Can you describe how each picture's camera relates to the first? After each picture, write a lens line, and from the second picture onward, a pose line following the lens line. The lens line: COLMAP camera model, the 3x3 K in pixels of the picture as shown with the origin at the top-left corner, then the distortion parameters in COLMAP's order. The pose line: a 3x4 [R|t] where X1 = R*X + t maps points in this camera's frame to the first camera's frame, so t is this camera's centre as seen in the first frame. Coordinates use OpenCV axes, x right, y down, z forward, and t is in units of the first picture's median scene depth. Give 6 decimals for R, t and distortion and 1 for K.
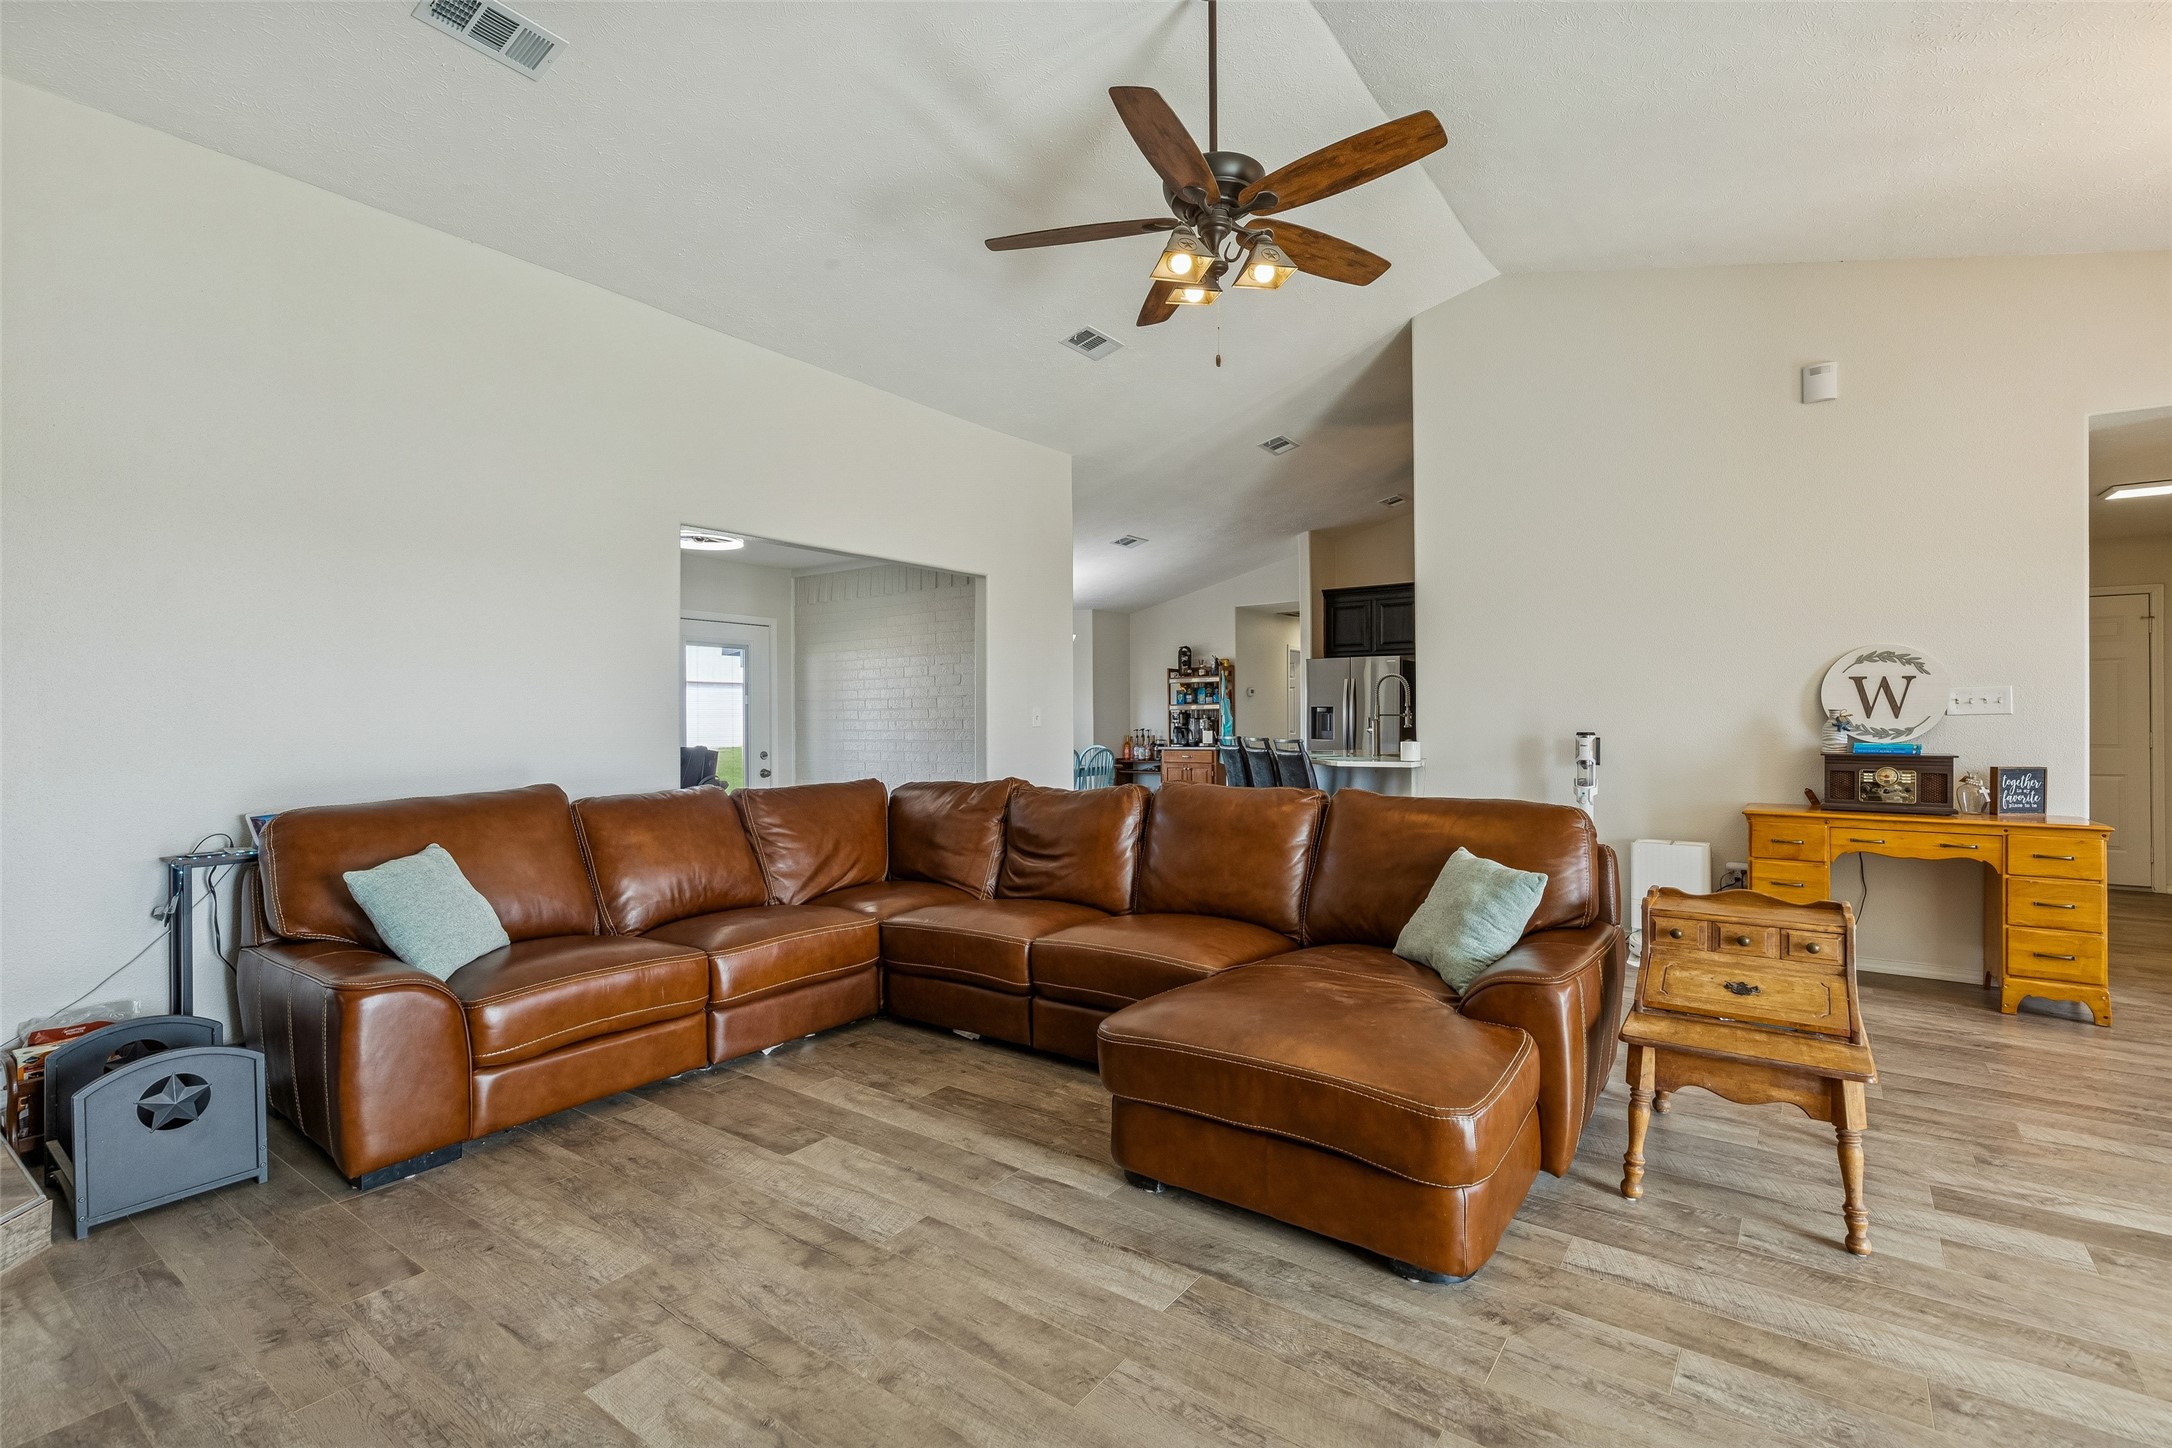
lens RADIAL K [[994.3, 0, 1092.5], [0, 994.3, 729.4], [0, 0, 1]] dist [0.001383, -0.000760]
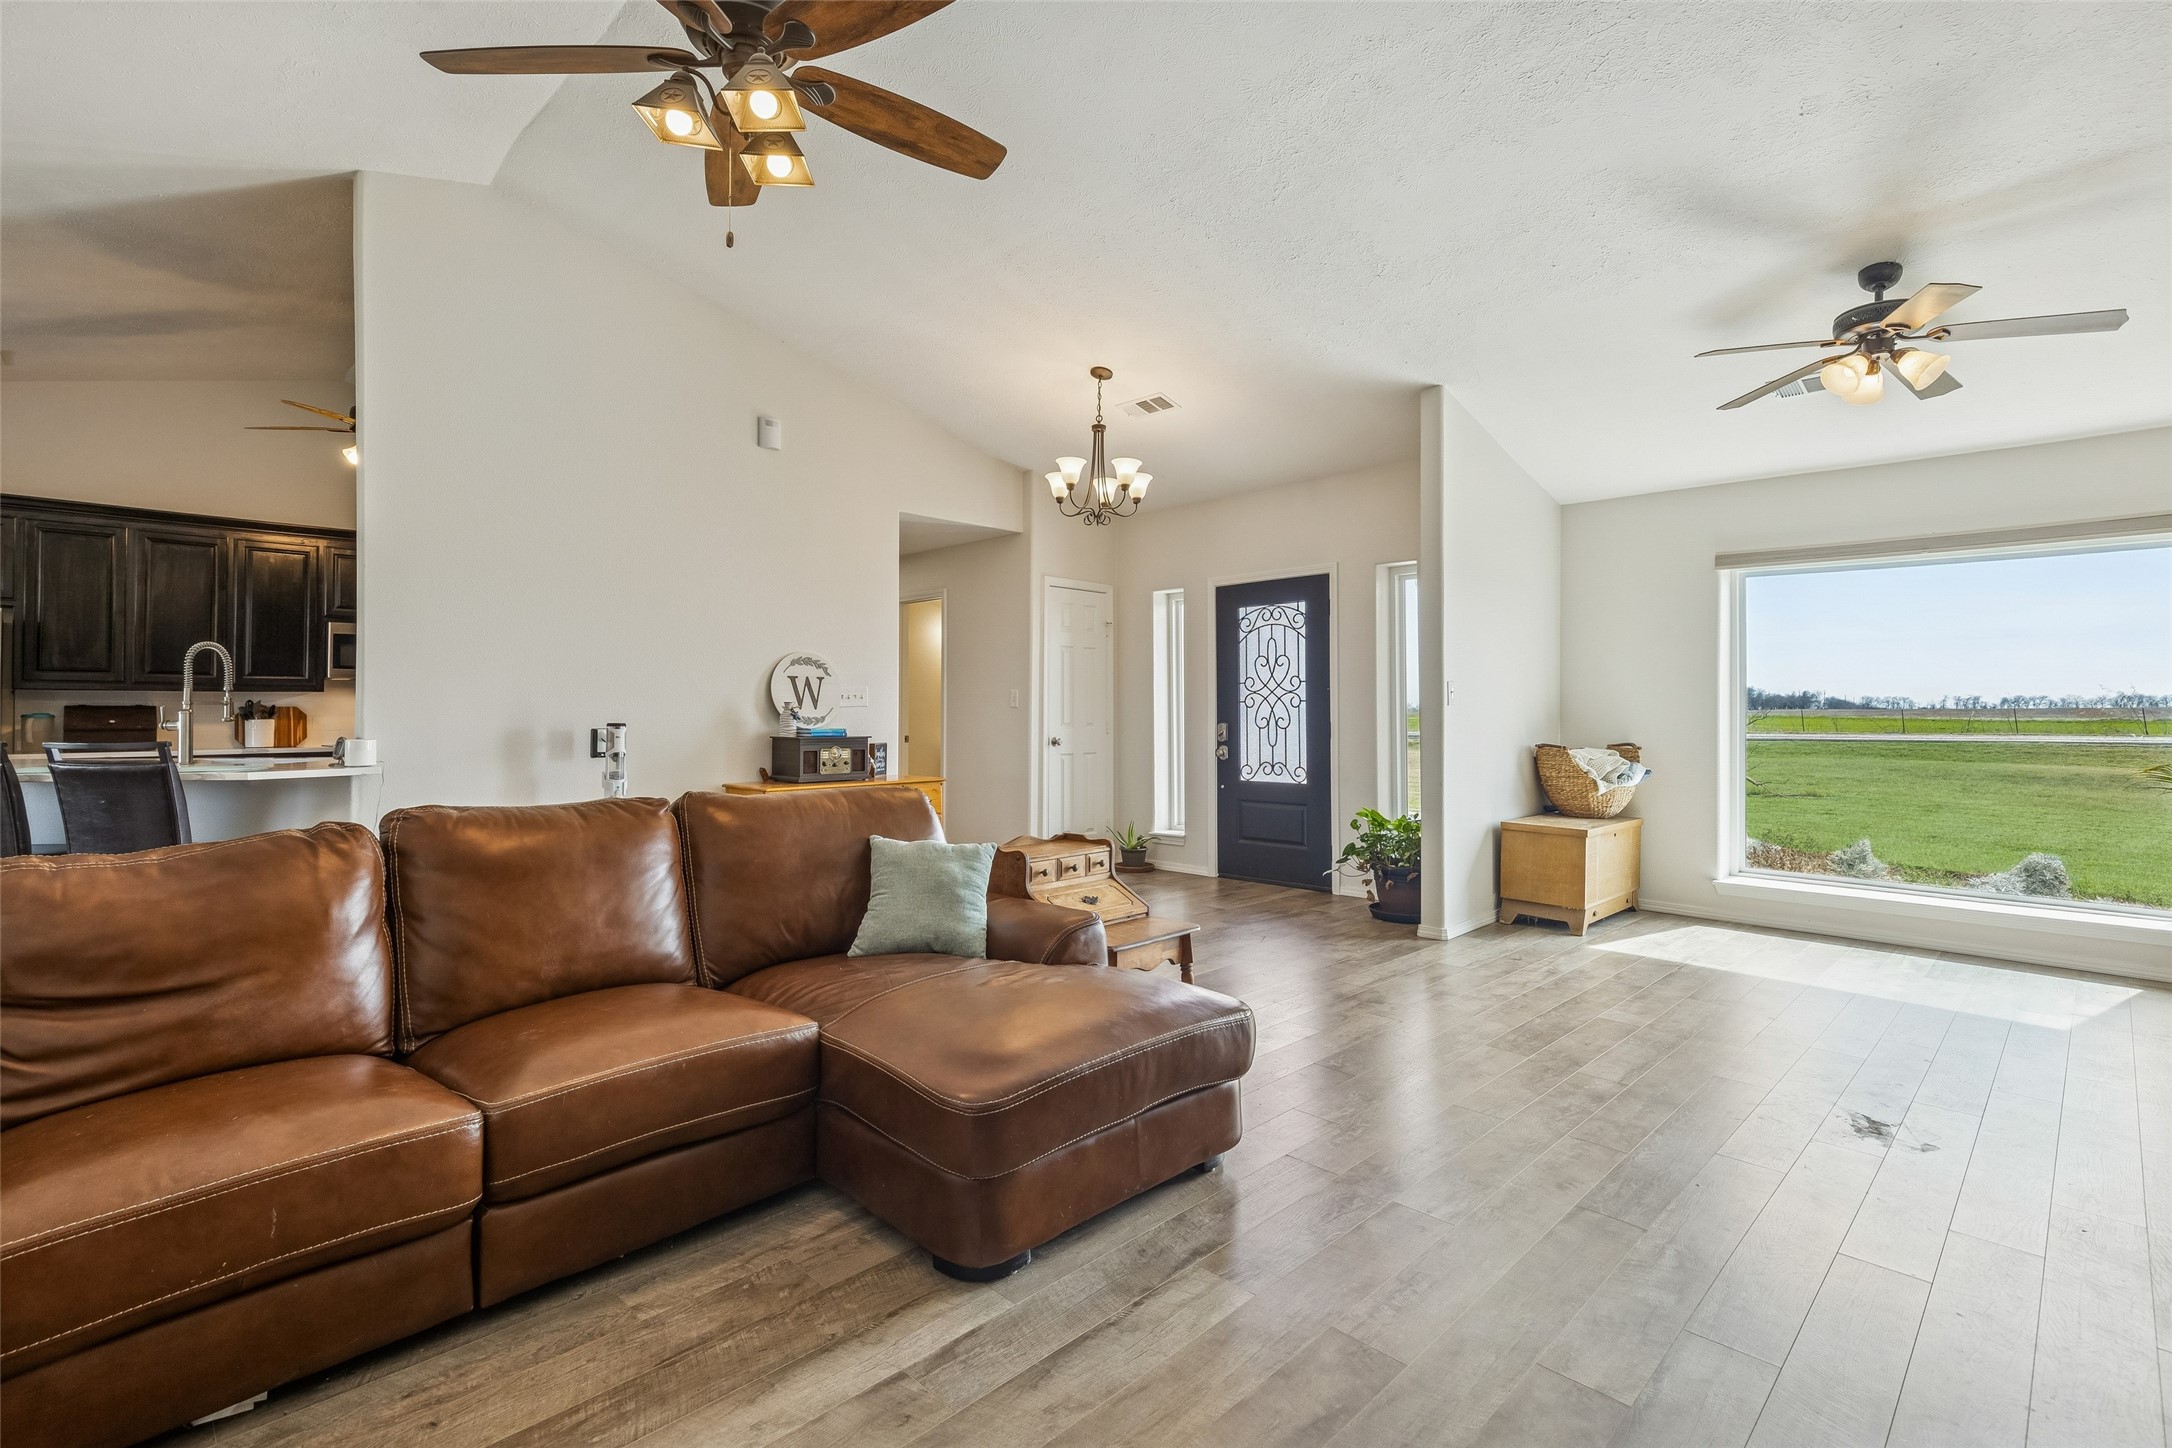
lens RADIAL K [[994.3, 0, 1092.1], [0, 994.3, 706.6], [0, 0, 1]] dist [0.001383, -0.000760]
pose [[0.150684, 0.003073, 0.988577, -0.443327], [0.008994, 0.999950, -0.004479, -0.005701], [-0.988541, 0.009566, 0.150649, 0.463992]]
